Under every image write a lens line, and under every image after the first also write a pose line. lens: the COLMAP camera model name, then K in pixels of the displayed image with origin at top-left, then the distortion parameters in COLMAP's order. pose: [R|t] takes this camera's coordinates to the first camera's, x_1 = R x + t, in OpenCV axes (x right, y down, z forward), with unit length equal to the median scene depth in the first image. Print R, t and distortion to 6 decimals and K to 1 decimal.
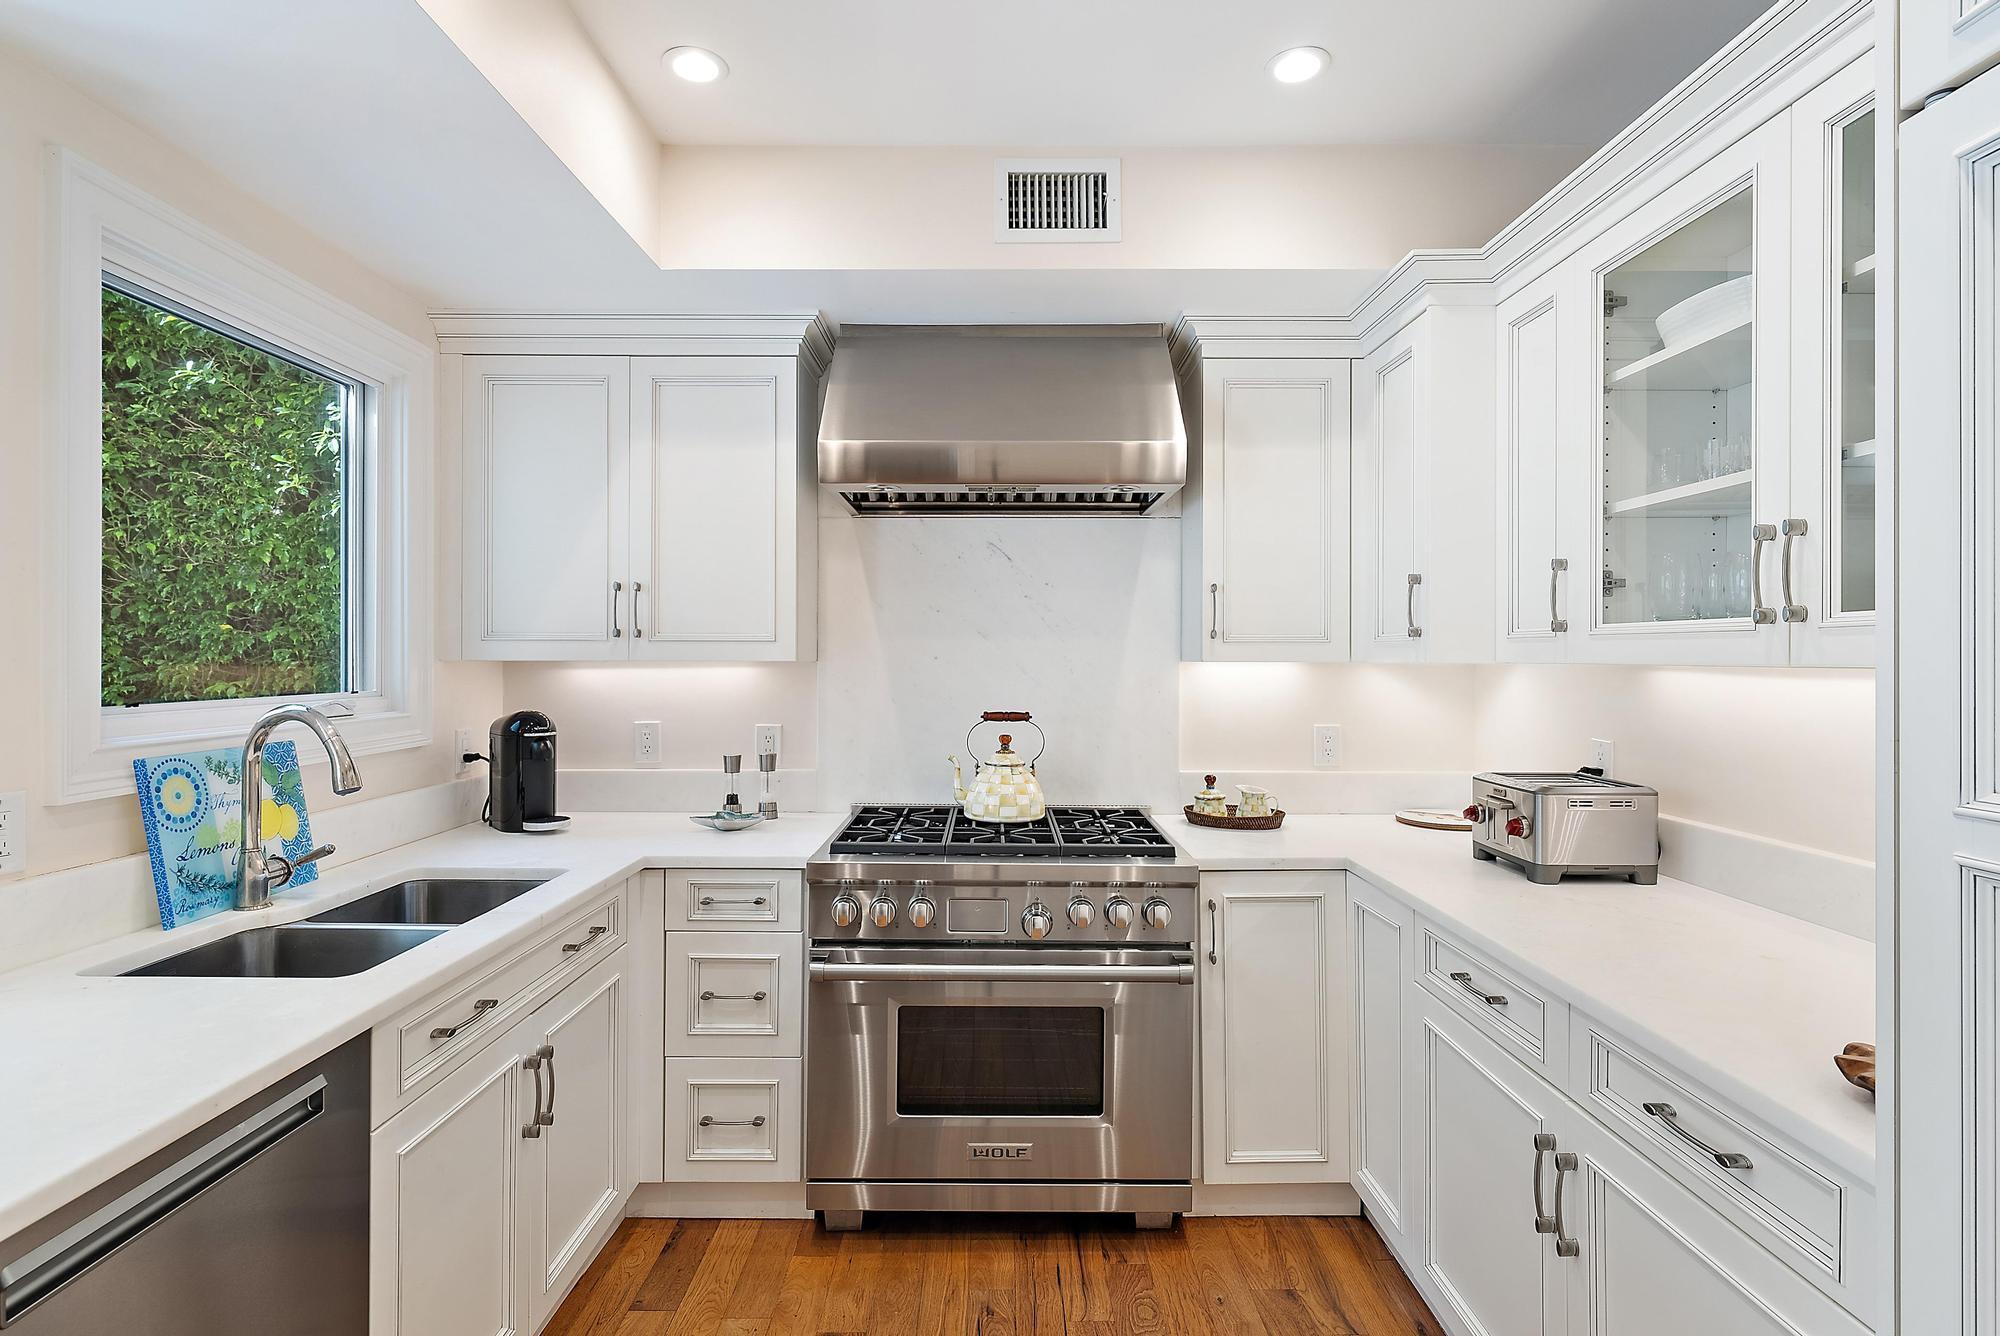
lens RADIAL K [[977.6, 0, 994.2], [0, 977.6, 656.5], [0, 0, 1]] dist [0.004977, 0.000641]
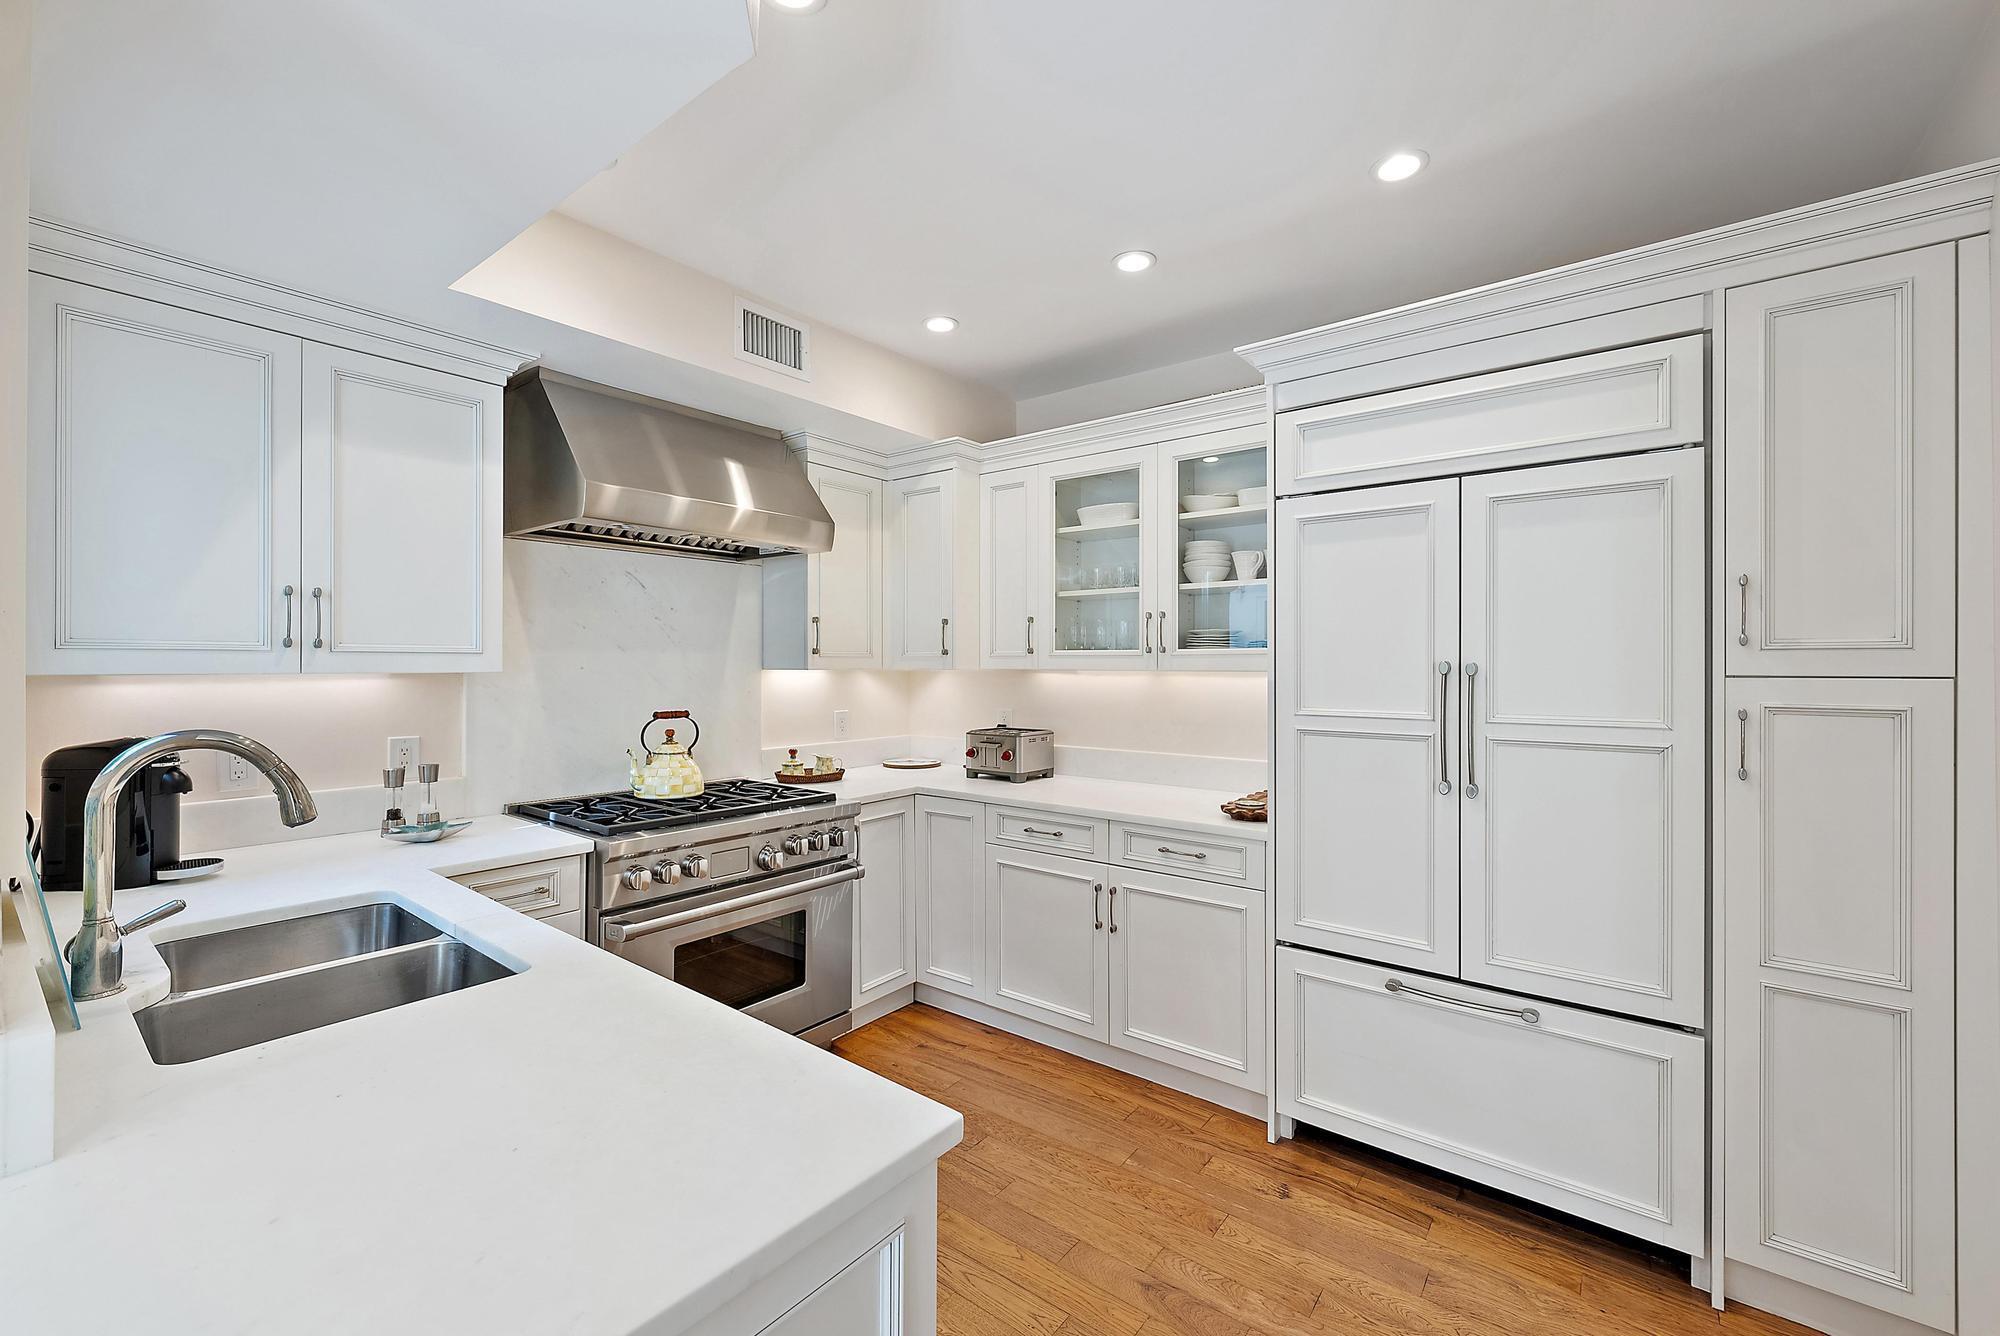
lens RADIAL K [[819.6, 0, 1002.2], [0, 819.6, 660.3], [0, 0, 1]] dist [-0.001482, -0.000265]
pose [[0.616743, 0.002138, 0.787162, -0.583846], [0.000517, 0.999995, -0.003121, -0.005094], [-0.787164, 0.002332, 0.616739, 0.020335]]
